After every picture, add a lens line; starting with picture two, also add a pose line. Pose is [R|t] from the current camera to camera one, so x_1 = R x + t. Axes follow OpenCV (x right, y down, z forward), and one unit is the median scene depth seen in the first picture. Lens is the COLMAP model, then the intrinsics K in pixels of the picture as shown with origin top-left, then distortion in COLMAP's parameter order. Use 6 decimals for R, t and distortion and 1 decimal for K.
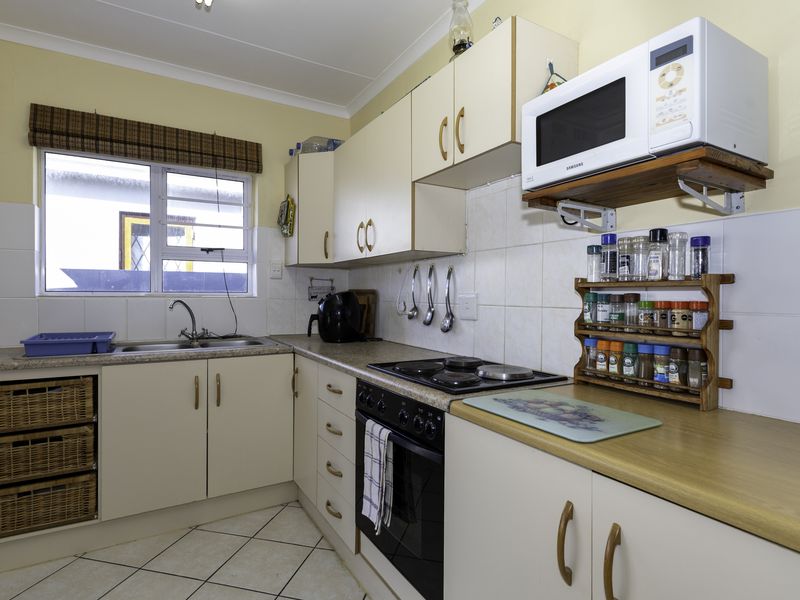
lens RADIAL K [[435.7, 0, 401.5], [0, 435.7, 297.2], [0, 0, 1]] dist [0.003357, -0.000051]
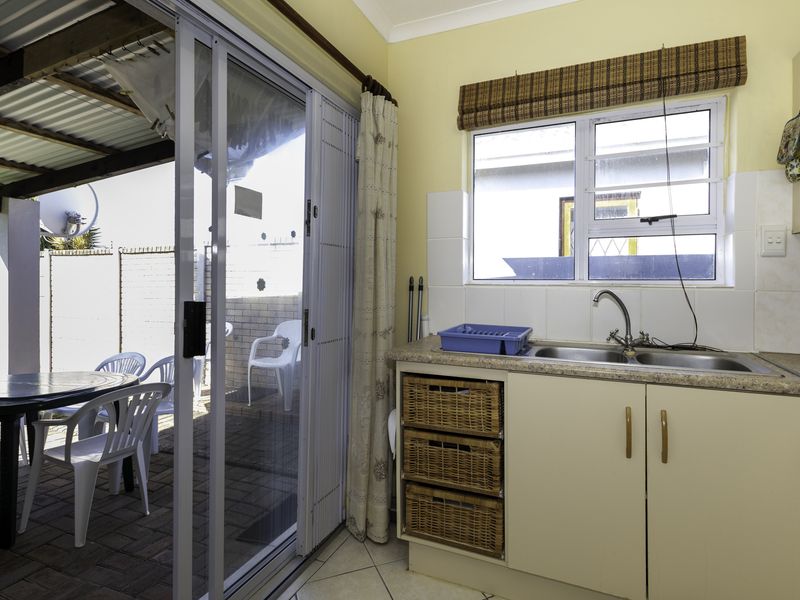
lens RADIAL K [[446.4, 0, 402.5], [0, 446.4, 282.0], [0, 0, 1]] dist [0.019153, -0.000513]
pose [[0.592076, -0.001490, -0.805881, -0.124735], [-0.007580, 0.999944, -0.007418, 0.000370], [0.805847, 0.010500, 0.592031, 0.319596]]
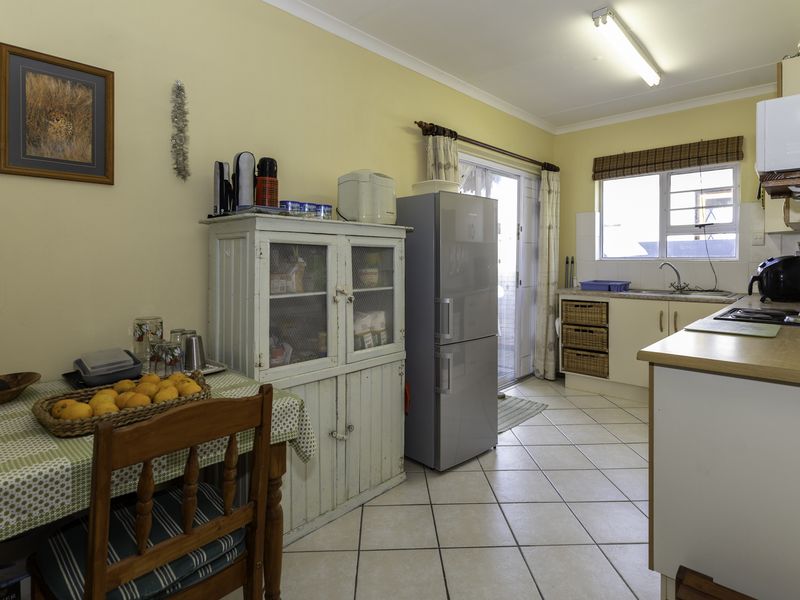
lens RADIAL K [[444.8, 0, 401.2], [0, 444.8, 268.2], [0, 0, 1]] dist [0.001436, 0.000194]
pose [[0.275390, 0.014576, -0.961222, 0.801239], [-0.001828, 0.999891, 0.014639, 0.004936], [0.961331, -0.002274, 0.275386, -0.341831]]
